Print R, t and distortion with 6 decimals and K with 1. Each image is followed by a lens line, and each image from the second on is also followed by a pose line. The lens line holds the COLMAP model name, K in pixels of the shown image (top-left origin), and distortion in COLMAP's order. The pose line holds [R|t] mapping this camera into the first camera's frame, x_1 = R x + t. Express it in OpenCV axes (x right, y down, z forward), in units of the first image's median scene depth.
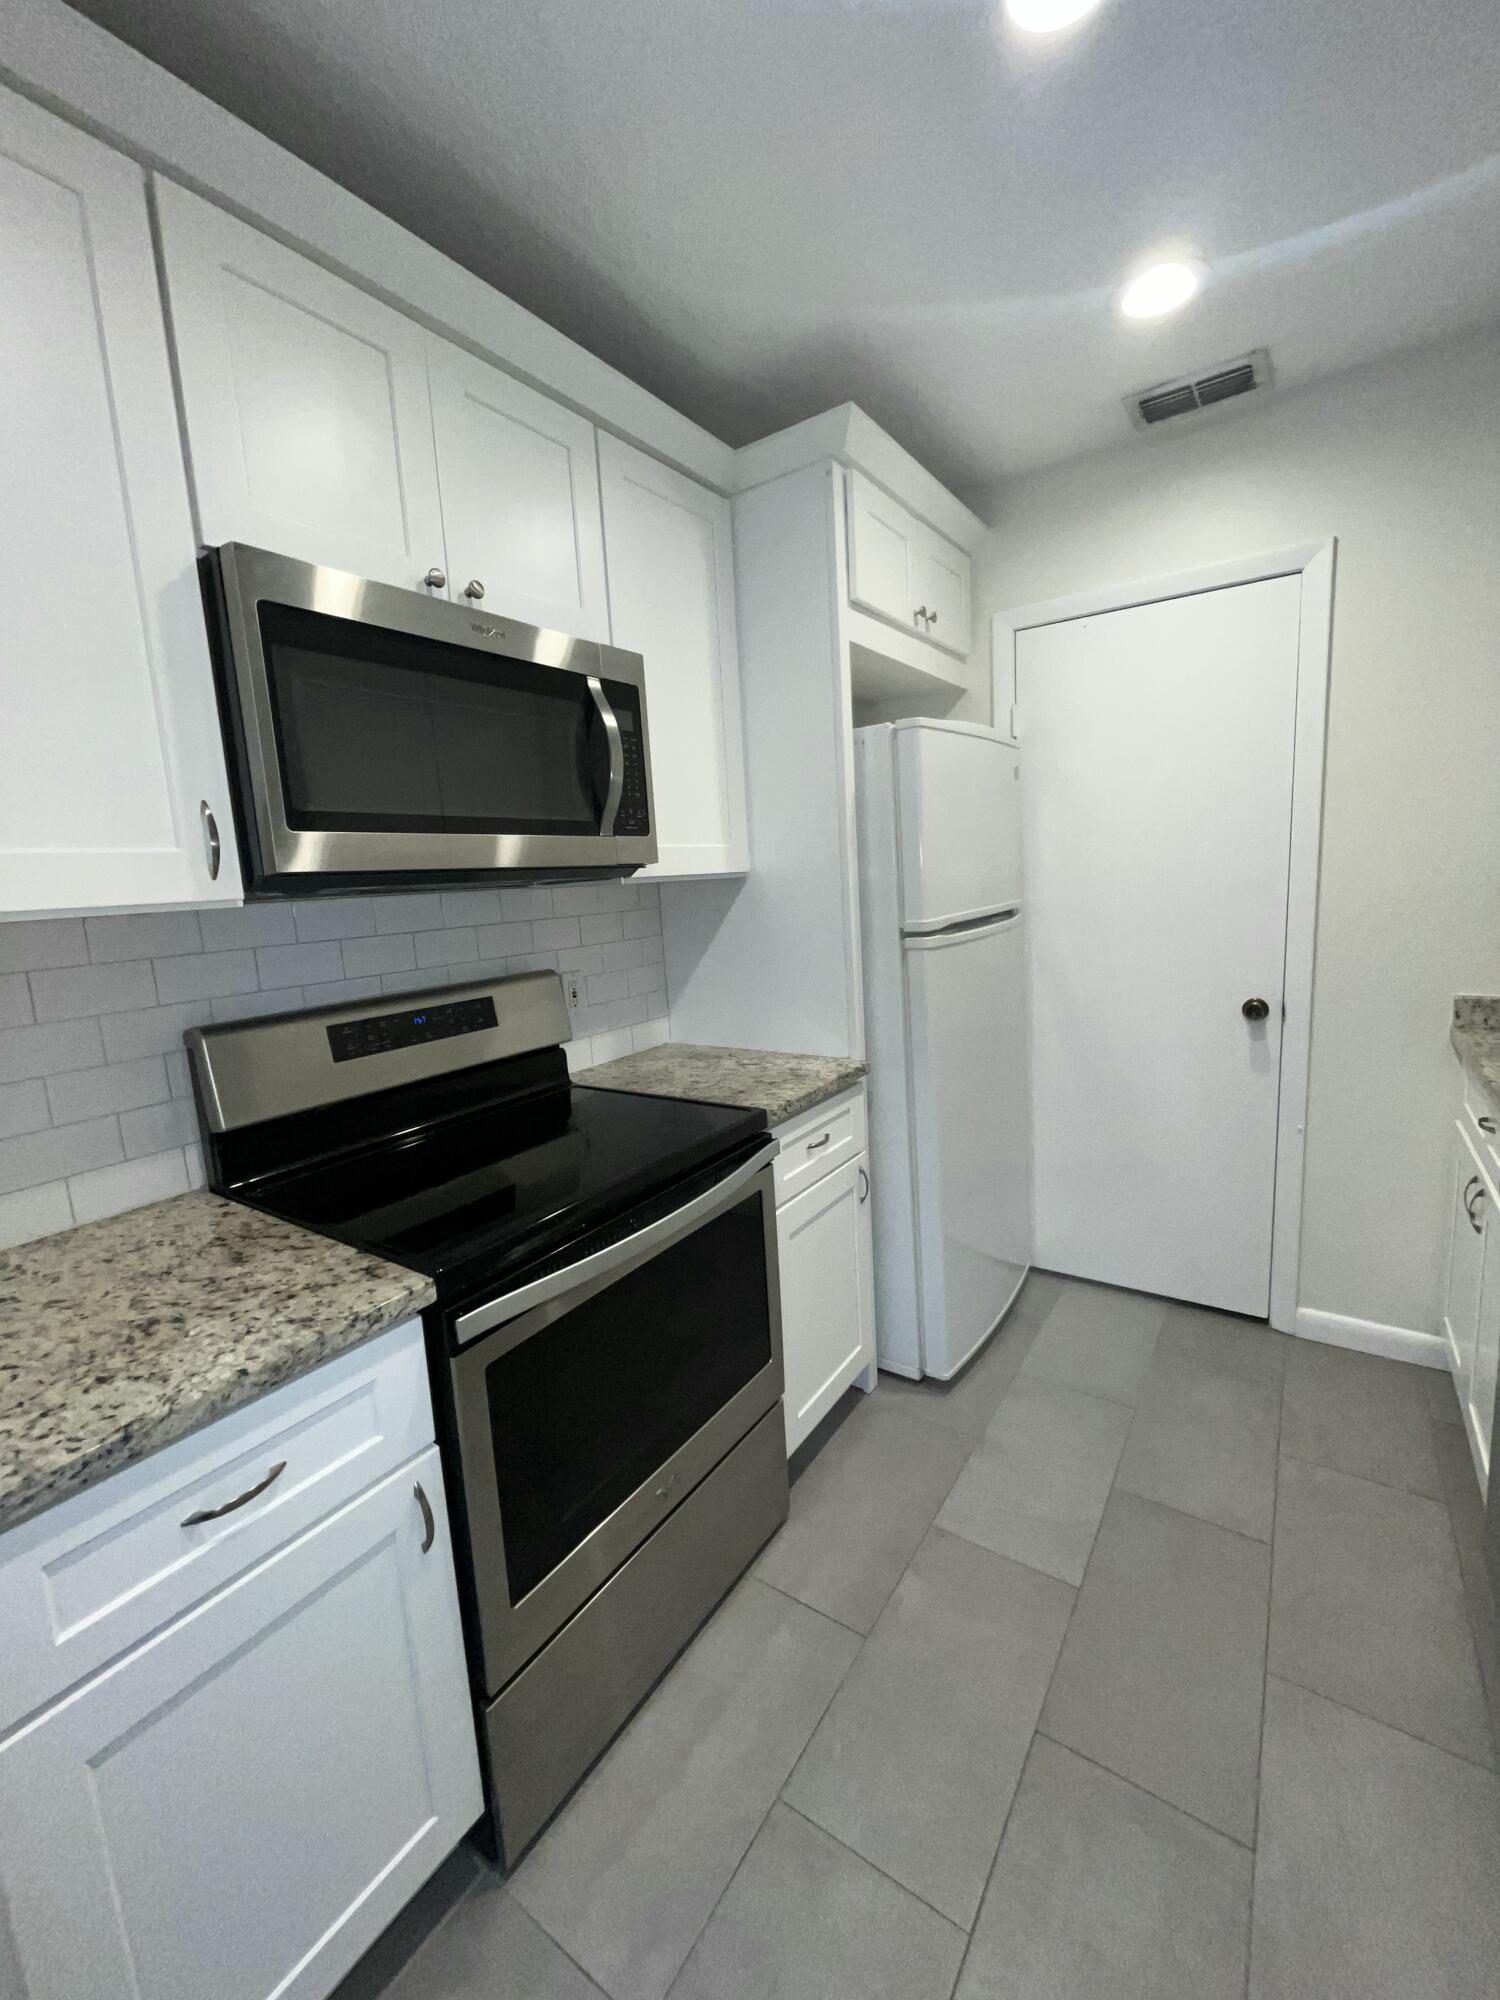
lens RADIAL K [[803.1, 0, 744.0], [0, 803.1, 998.4], [0, 0, 1]] dist [0.004323, 0.000485]
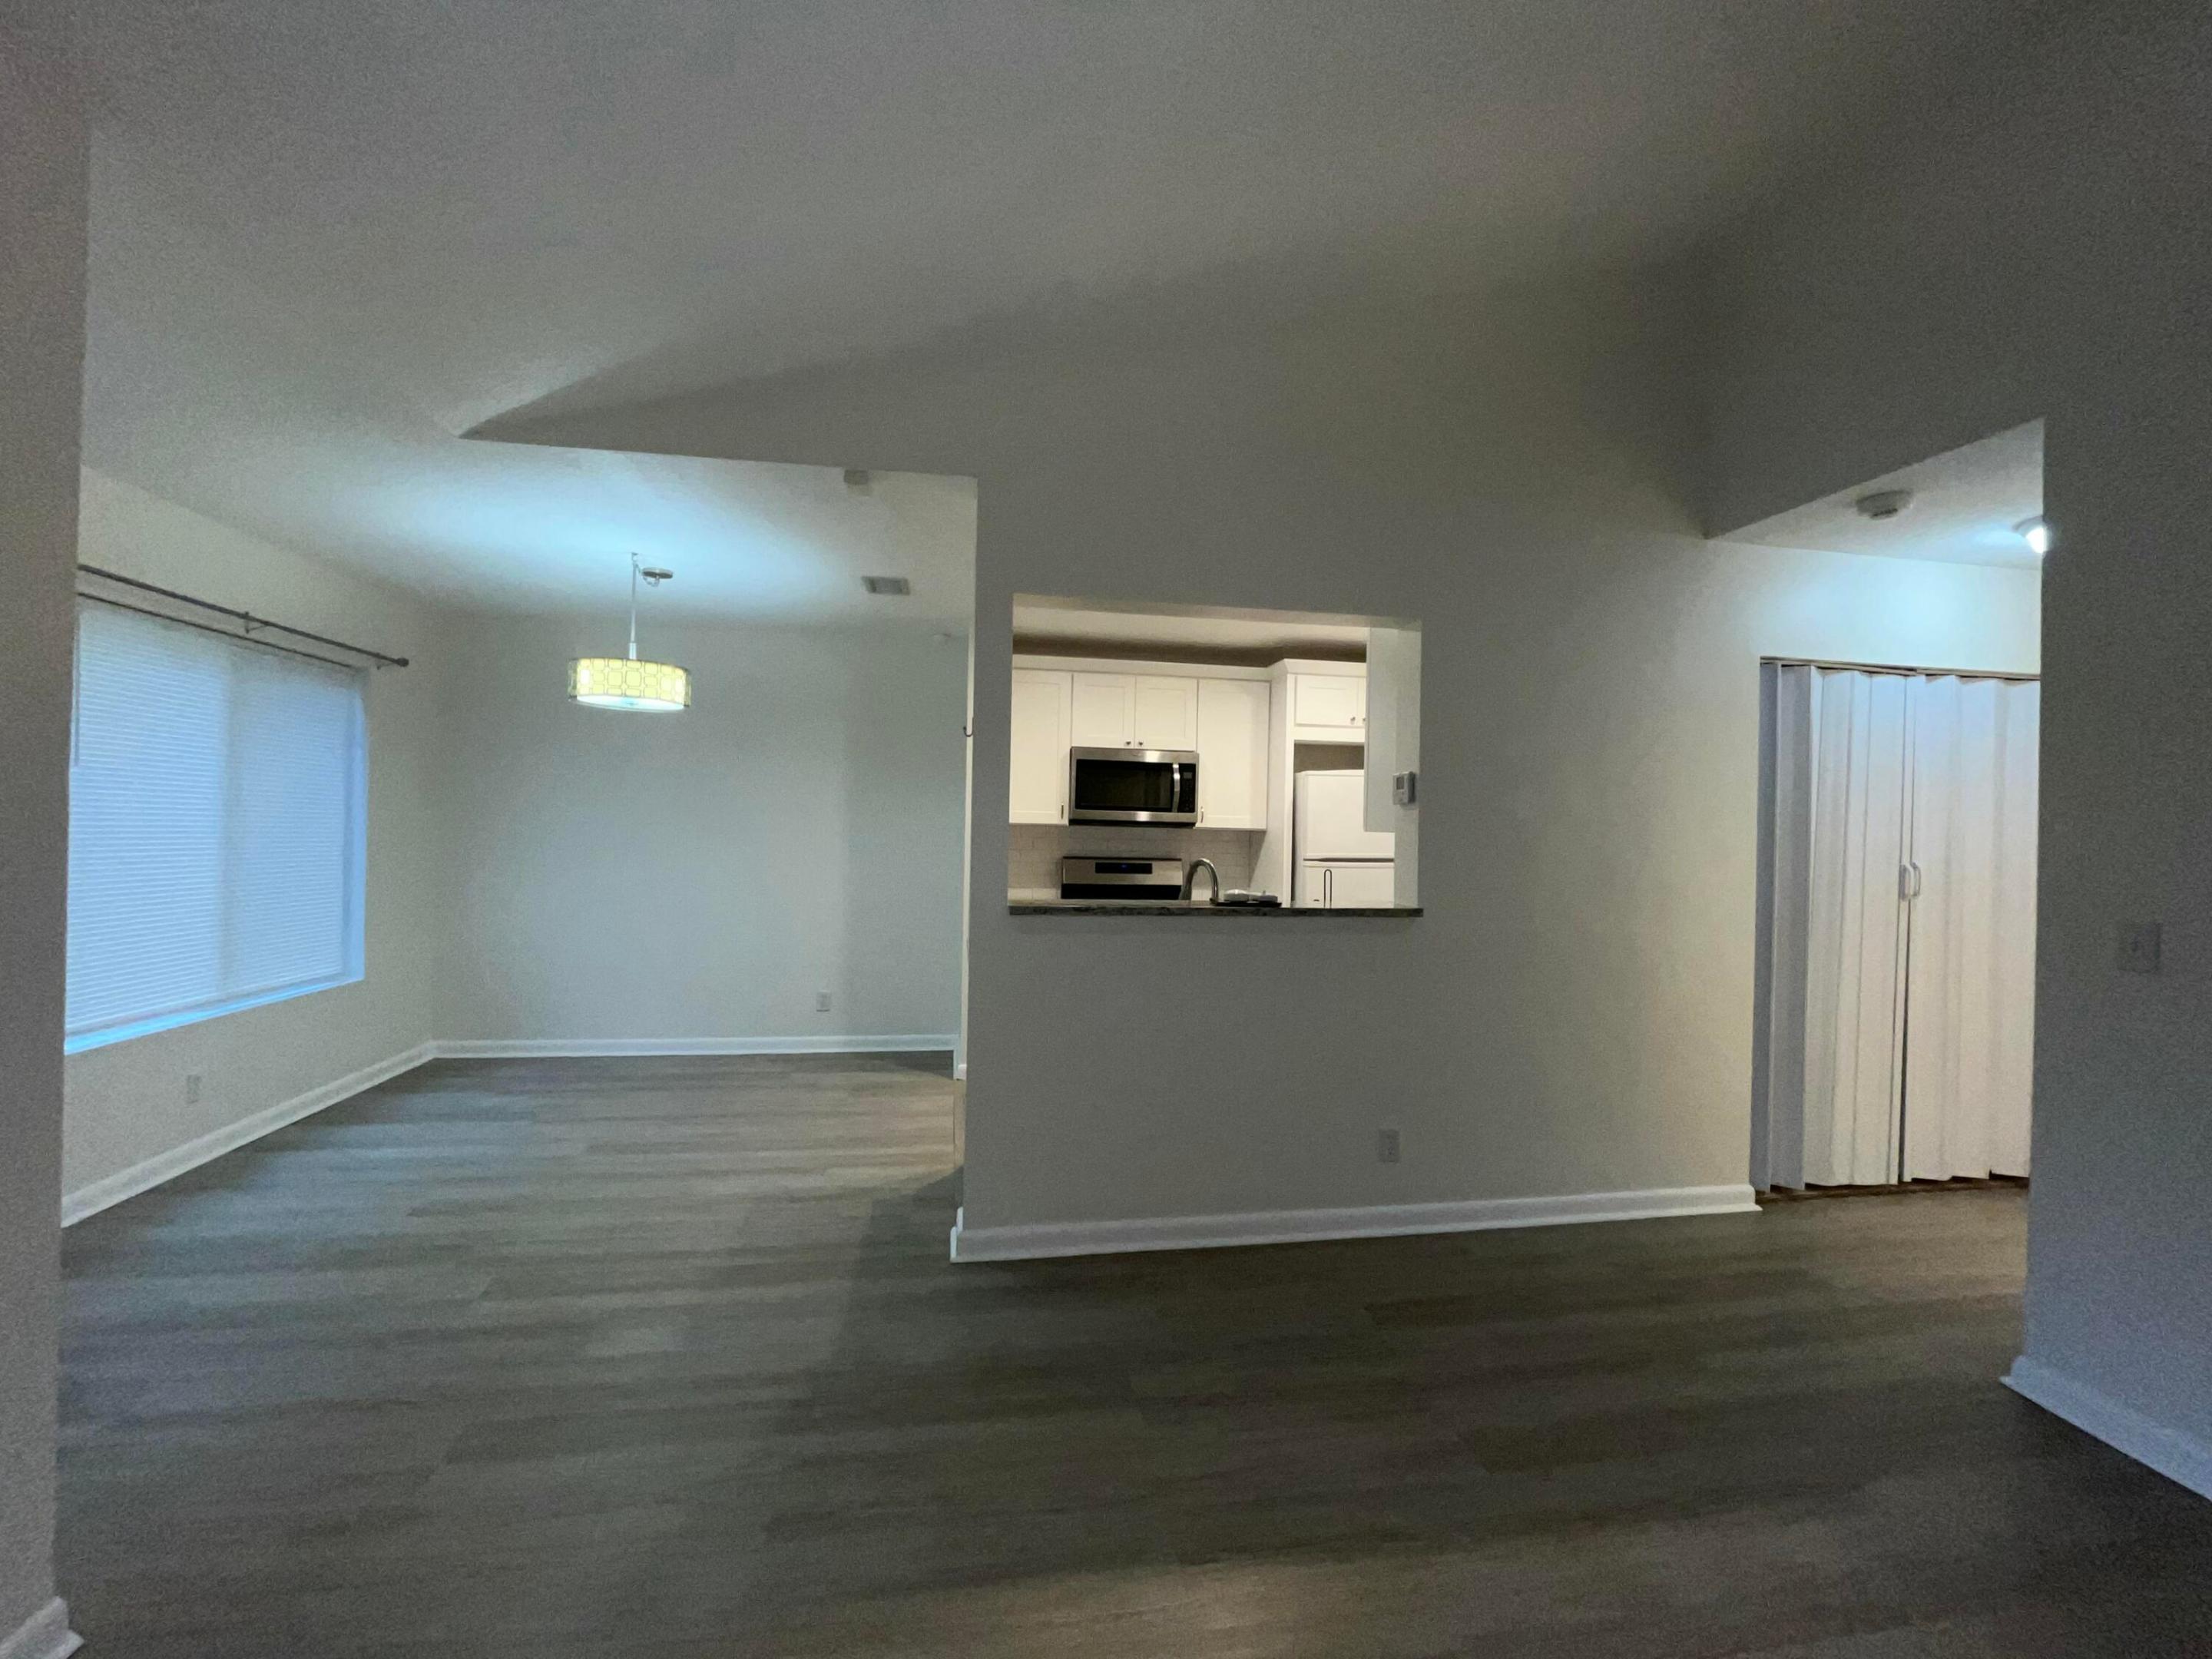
lens RADIAL K [[888.2, 0, 1100.4], [0, 888.2, 830.9], [0, 0, 1]] dist [0.004323, 0.000485]
pose [[0.693313, 0.076413, -0.716574, 1.728008], [-0.159691, 0.985932, -0.049370, 0.065919], [0.702720, 0.148659, 0.695762, -1.296170]]
